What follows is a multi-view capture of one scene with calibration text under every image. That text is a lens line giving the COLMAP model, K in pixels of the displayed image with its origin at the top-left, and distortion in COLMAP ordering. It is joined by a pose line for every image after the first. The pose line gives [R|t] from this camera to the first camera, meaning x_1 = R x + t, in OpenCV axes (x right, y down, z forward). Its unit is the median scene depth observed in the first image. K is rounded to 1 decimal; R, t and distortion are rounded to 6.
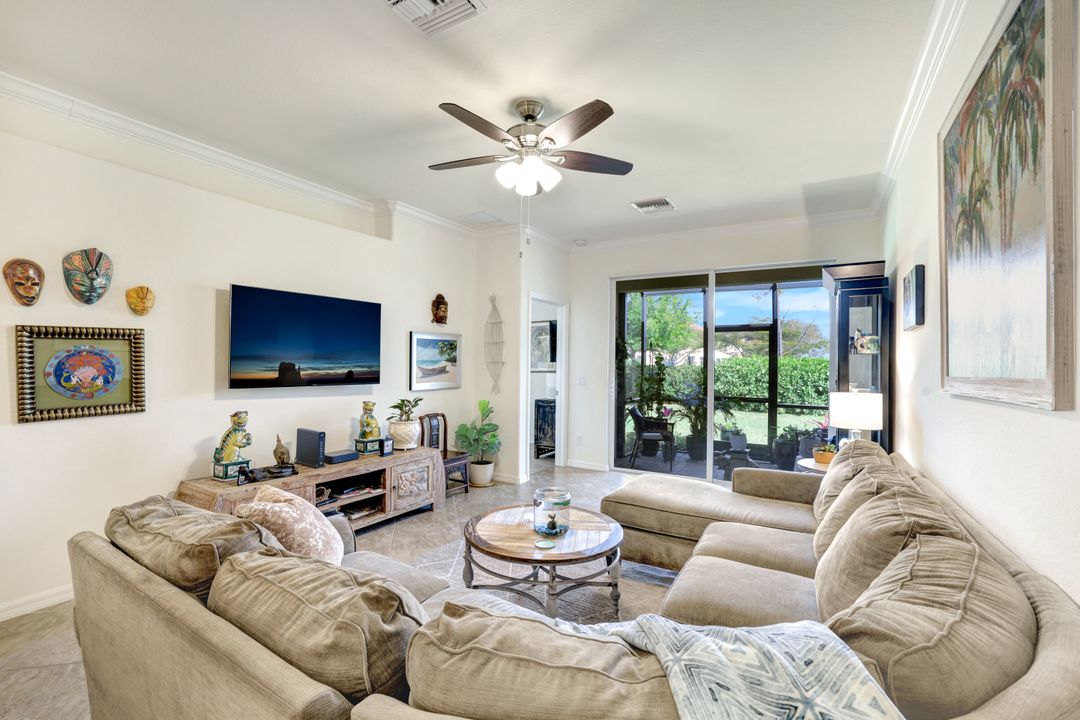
lens RADIAL K [[466.3, 0, 538.1], [0, 466.3, 354.3], [0, 0, 1]] dist [-0.049972, 0.018408]
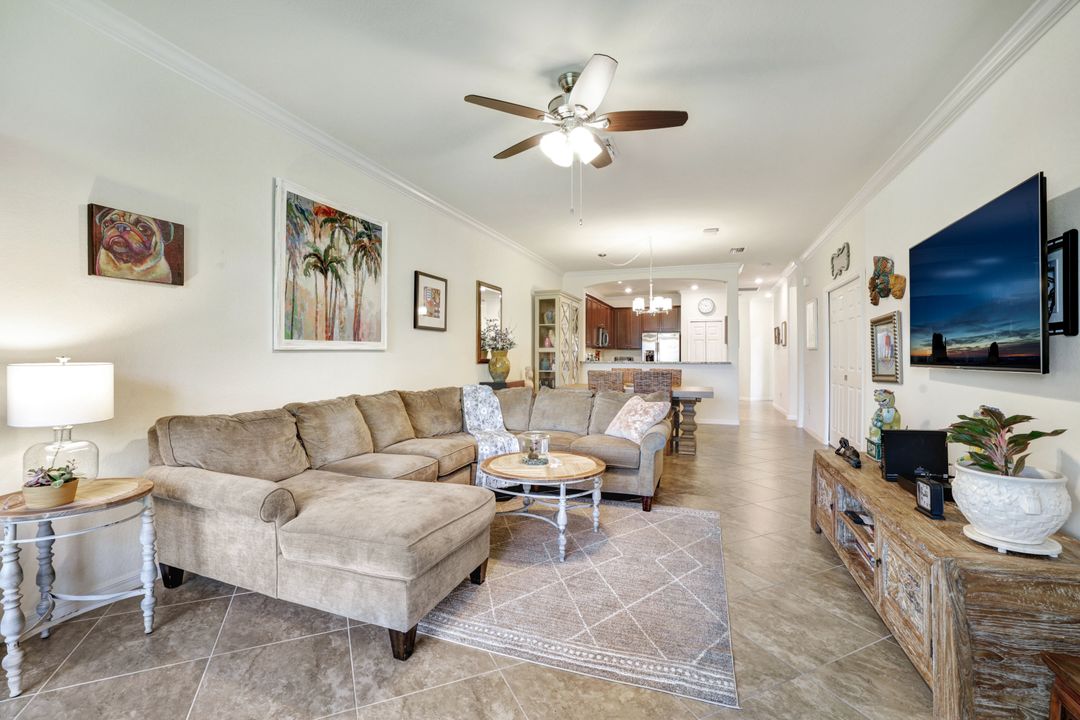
lens RADIAL K [[475.5, 0, 538.4], [0, 475.5, 360.5], [0, 0, 1]] dist [-0.046260, 0.018473]
pose [[-0.979848, -0.014934, -0.199187, 0.160712], [-0.012532, 0.999833, -0.013313, 0.061743], [0.199352, -0.010549, -0.979871, 1.277659]]
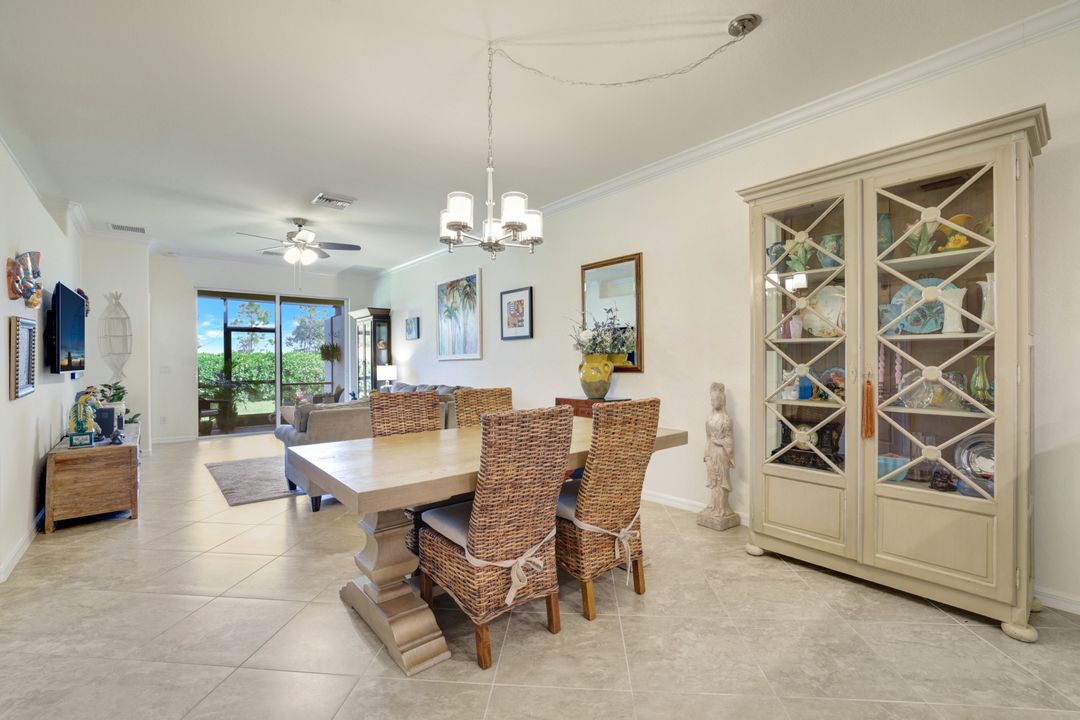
lens RADIAL K [[475.5, 0, 538.4], [0, 475.5, 360.5], [0, 0, 1]] dist [-0.046260, 0.018473]
pose [[0.319256, -0.012719, 0.947583, -1.013895], [-0.007482, 0.999845, 0.015941, 0.011771], [-0.947639, -0.012179, 0.319112, -0.382691]]
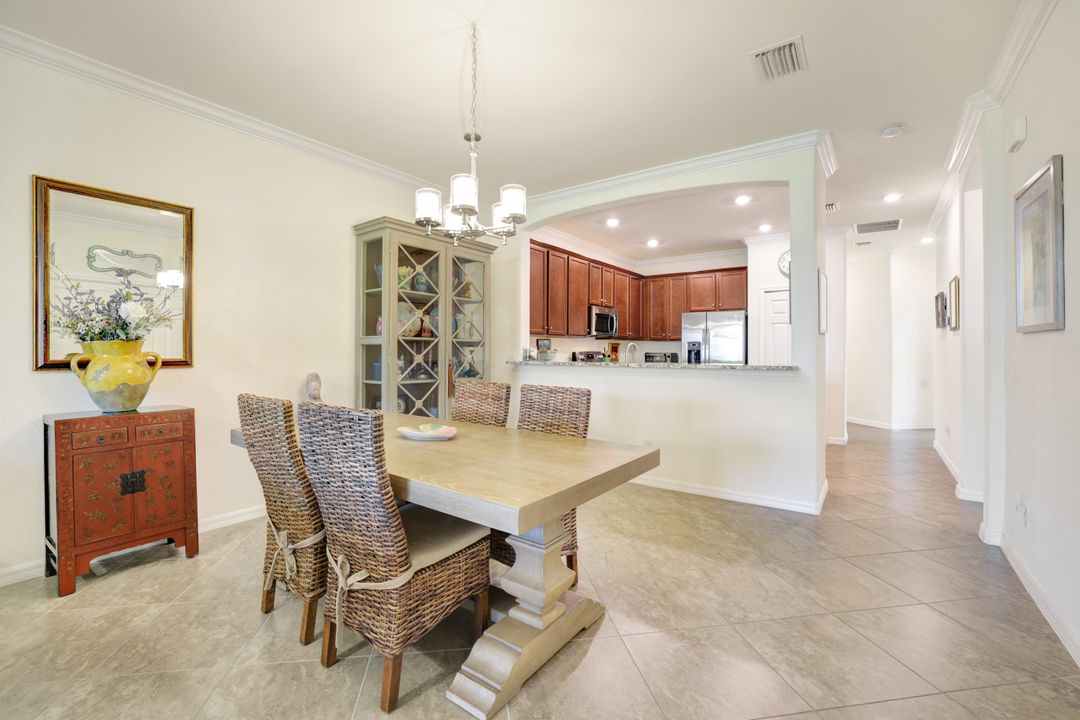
lens RADIAL K [[469.4, 0, 536.5], [0, 469.4, 349.2], [0, 0, 1]] dist [-0.050109, 0.017120]
pose [[-0.995905, -0.016530, 0.088881, -0.629397], [-0.018417, 0.999621, -0.020456, 0.027413], [-0.088509, -0.022010, -0.995832, 0.368719]]
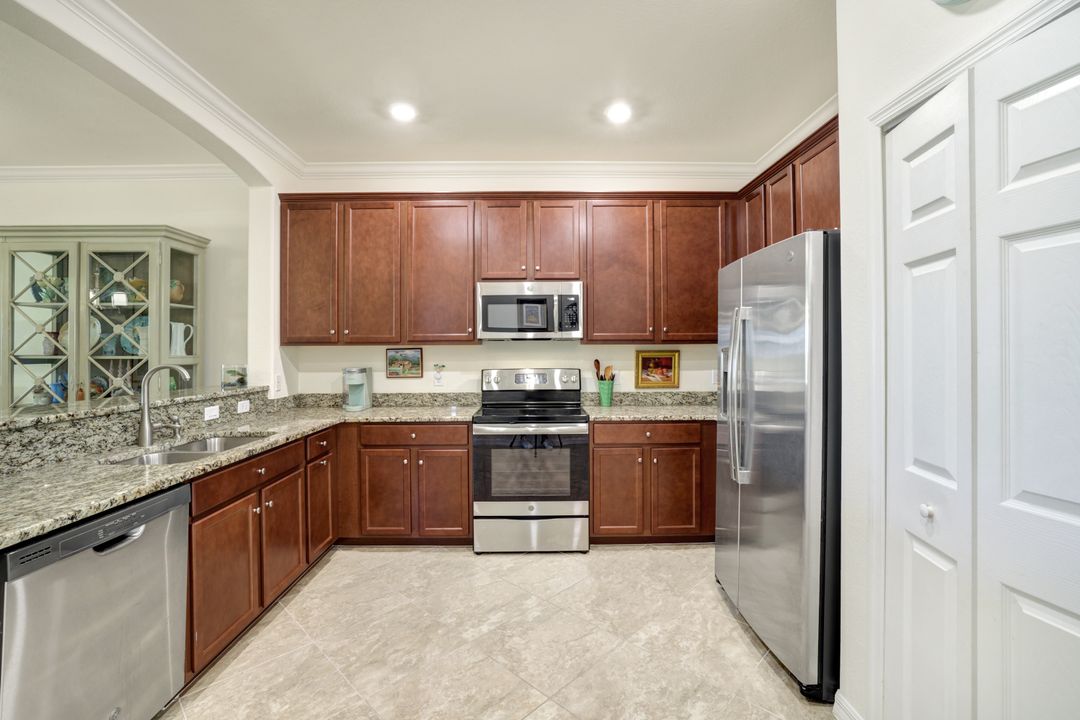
lens RADIAL K [[477.4, 0, 539.6], [0, 477.4, 348.6], [0, 0, 1]] dist [-0.050220, 0.019598]
pose [[-0.524054, -0.008250, 0.851645, -1.411132], [-0.017690, 0.999843, -0.001200, -0.036580], [-0.851502, -0.015694, -0.524117, -0.823338]]
